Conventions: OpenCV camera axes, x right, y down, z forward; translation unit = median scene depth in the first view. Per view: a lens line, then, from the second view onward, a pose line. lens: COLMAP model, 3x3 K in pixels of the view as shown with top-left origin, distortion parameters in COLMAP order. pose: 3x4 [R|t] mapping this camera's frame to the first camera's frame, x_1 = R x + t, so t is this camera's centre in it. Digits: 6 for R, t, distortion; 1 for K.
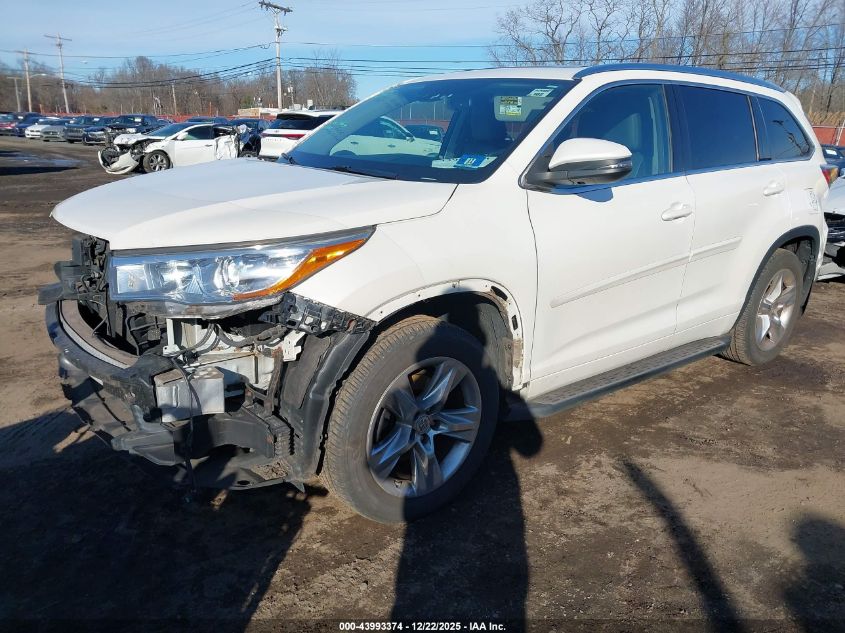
lens RADIAL K [[688.2, 0, 422.2], [0, 688.2, 332.6], [0, 0, 1]] dist [-0.003578, -0.004335]
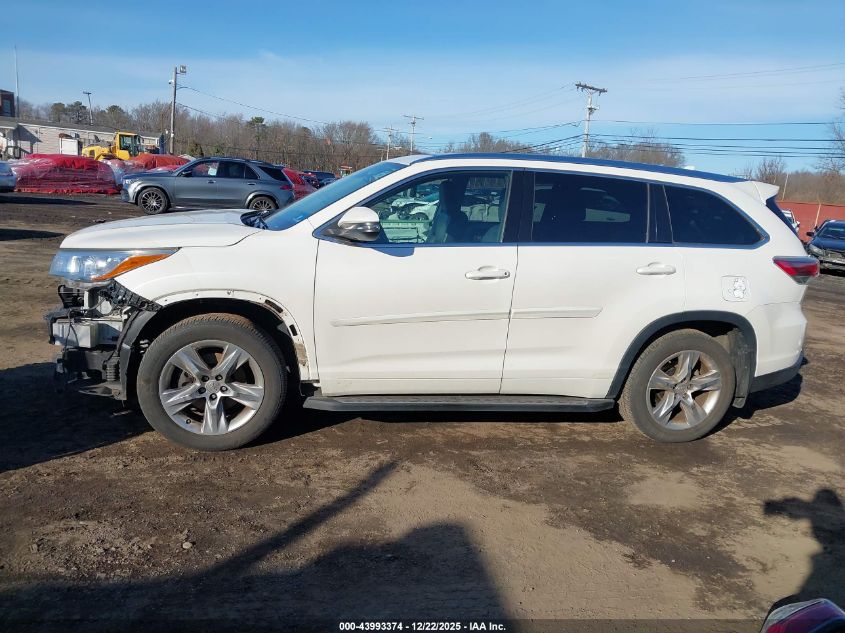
lens RADIAL K [[711.8, 0, 423.0], [0, 711.8, 320.6], [0, 0, 1]] dist [0.051946, -0.072659]
pose [[0.874873, 0.127266, -0.467334, 1.043856], [-0.183686, 0.979964, -0.077003, 0.029367], [0.448171, 0.153210, 0.880721, -0.172963]]
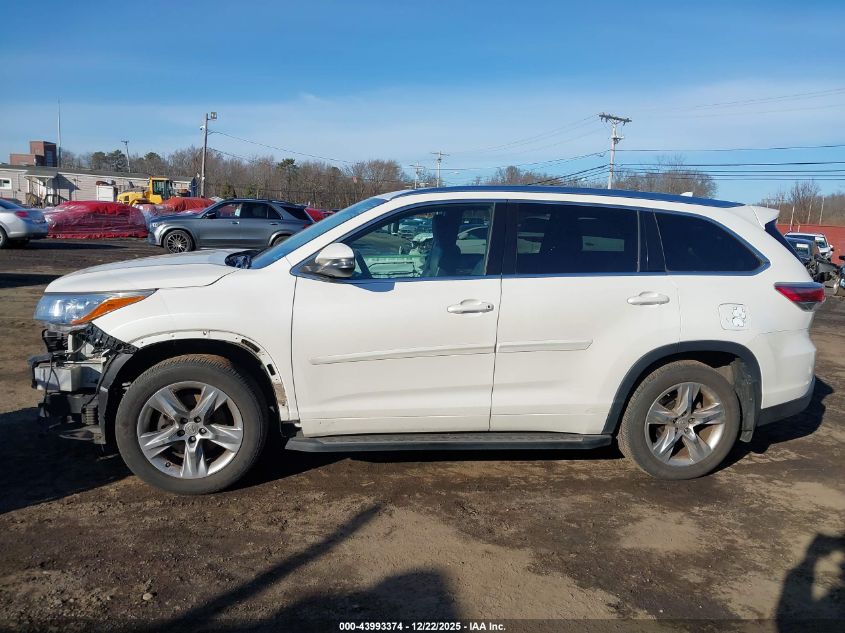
lens RADIAL K [[715.0, 0, 423.4], [0, 715.0, 313.9], [0, 0, 1]] dist [0.020797, -0.009347]
pose [[0.852157, 0.080224, -0.517101, 1.125042], [-0.167244, 0.978104, -0.123864, 0.002474], [0.495842, 0.192033, 0.846915, -0.090474]]
